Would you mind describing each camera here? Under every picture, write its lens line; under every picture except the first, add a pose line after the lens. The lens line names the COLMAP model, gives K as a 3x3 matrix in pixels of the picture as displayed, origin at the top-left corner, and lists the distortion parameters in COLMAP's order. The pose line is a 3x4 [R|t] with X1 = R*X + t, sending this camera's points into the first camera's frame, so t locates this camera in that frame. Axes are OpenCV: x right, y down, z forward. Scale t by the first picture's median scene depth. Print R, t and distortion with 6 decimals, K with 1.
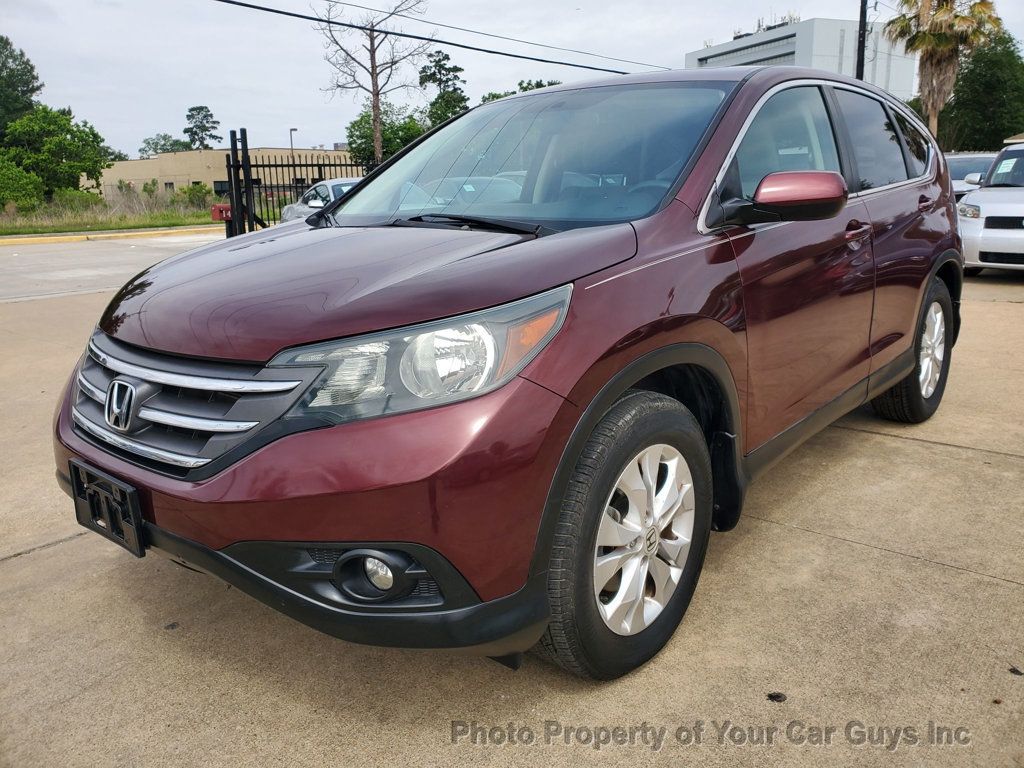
lens RADIAL K [[802.3, 0, 516.9], [0, 802.3, 360.0], [0, 0, 1]] dist [0.002428, 0.016856]
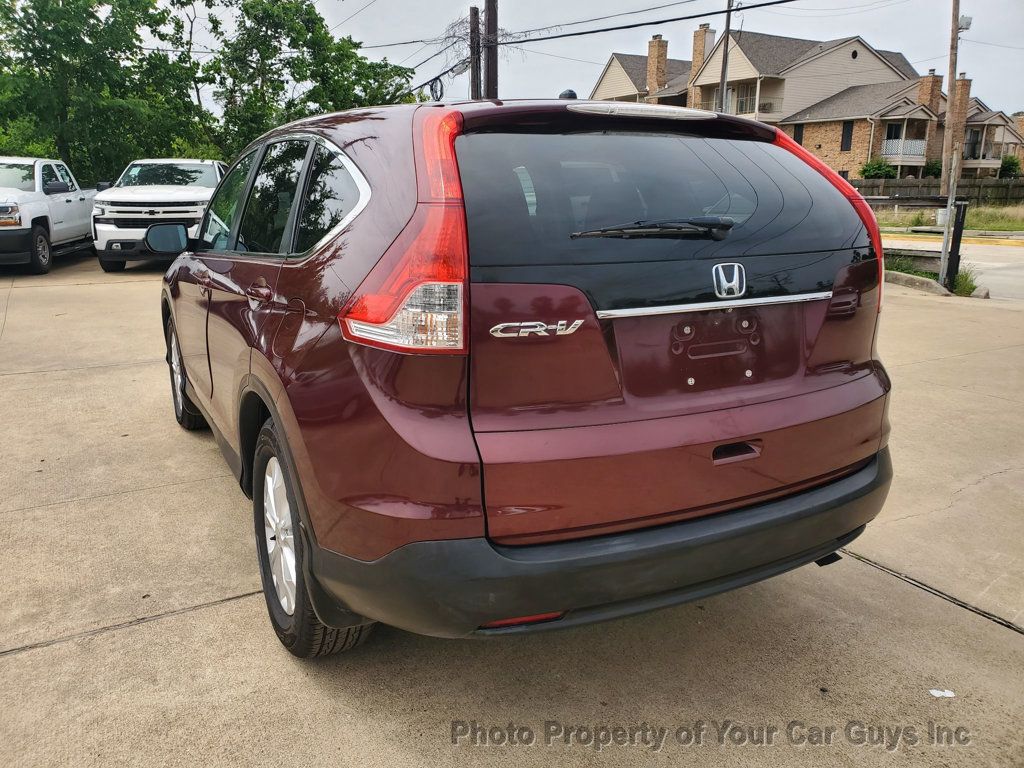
lens RADIAL K [[802.3, 0, 501.2], [0, 802.3, 377.1], [0, 0, 1]] dist [0.002428, 0.016856]
pose [[-0.374673, 0.230155, -0.898136, 0.103606], [-0.192750, 0.928199, 0.318268, -0.037481], [0.906900, 0.292362, -0.303409, 0.138189]]
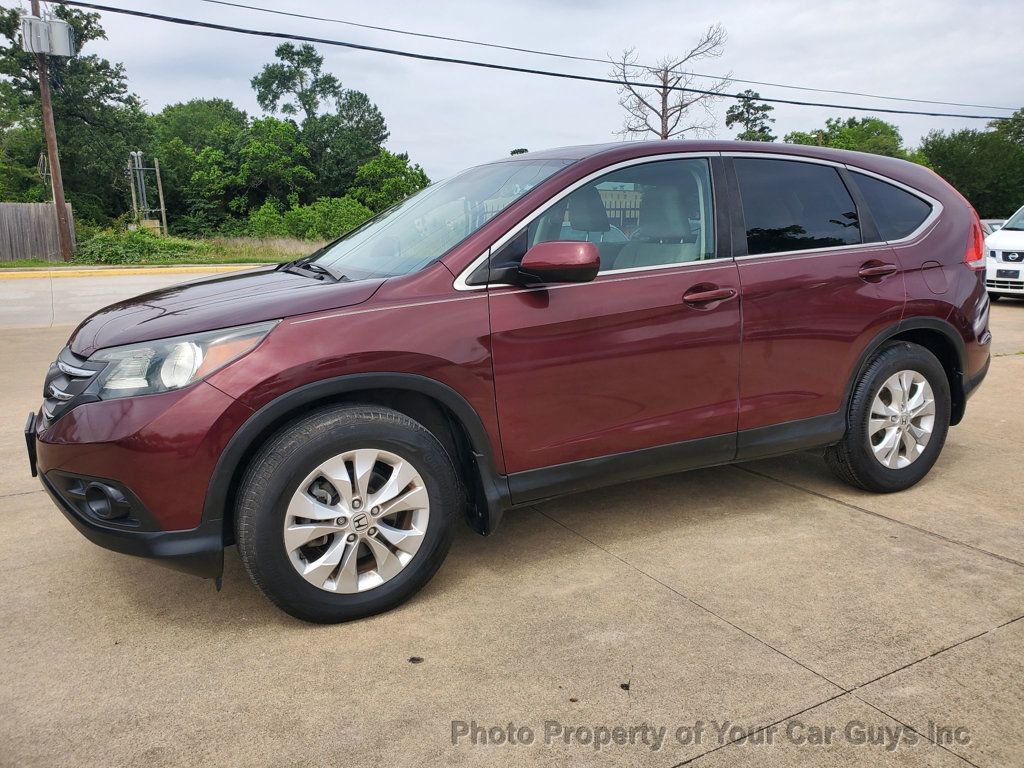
lens RADIAL K [[802.3, 0, 522.2], [0, 802.3, 374.3], [0, 0, 1]] dist [0.002428, 0.016856]
pose [[0.932588, 0.085846, -0.350585, 0.044694], [-0.095882, 0.995328, -0.011336, -0.001263], [0.347974, 0.044187, 0.936462, -0.006773]]
